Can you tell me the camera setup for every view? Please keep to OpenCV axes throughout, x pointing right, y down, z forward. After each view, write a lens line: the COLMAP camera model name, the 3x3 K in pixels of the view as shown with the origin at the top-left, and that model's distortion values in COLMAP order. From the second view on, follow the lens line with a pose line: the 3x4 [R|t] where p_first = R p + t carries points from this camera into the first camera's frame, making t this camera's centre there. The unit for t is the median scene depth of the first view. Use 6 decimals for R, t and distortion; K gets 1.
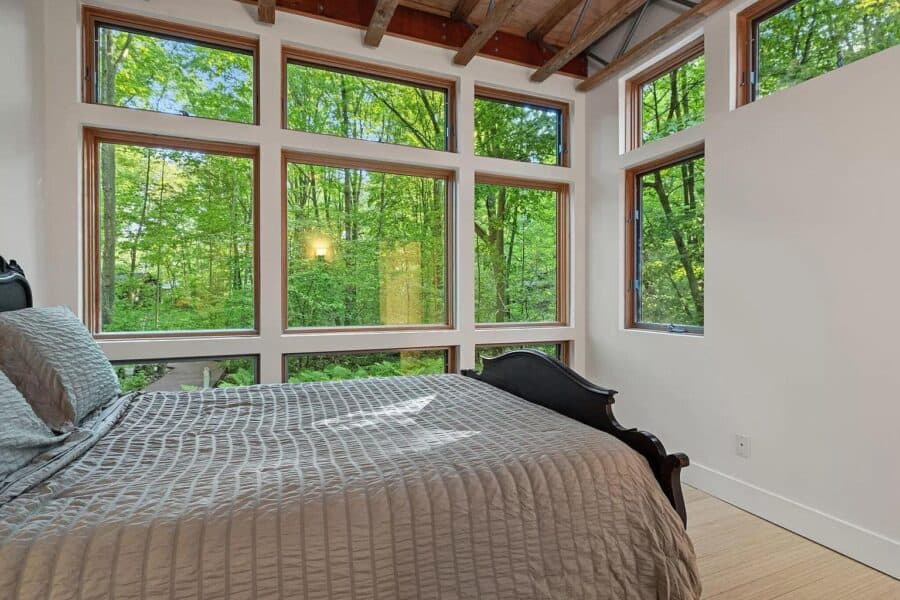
lens RADIAL K [[431.8, 0, 450.0], [0, 431.8, 300.0], [0, 0, 1]] dist [-0.003958, -0.000541]
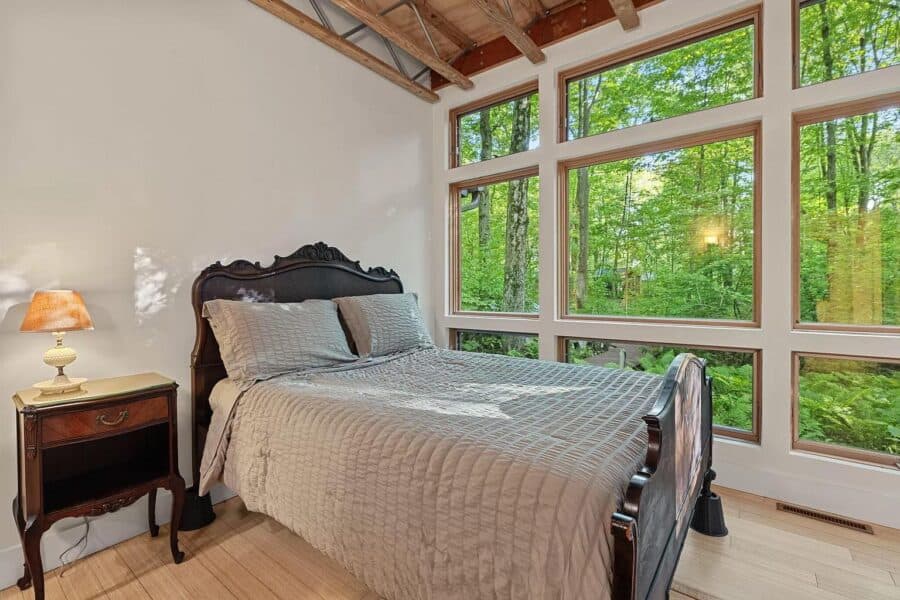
lens RADIAL K [[416.5, 0, 451.9], [0, 416.5, 289.8], [0, 0, 1]] dist [-0.004349, -0.000359]
pose [[0.493540, 0.001798, -0.869721, 0.695254], [0.000425, 0.999997, 0.002309, -0.006770], [0.869723, -0.001509, 0.493538, 0.298610]]
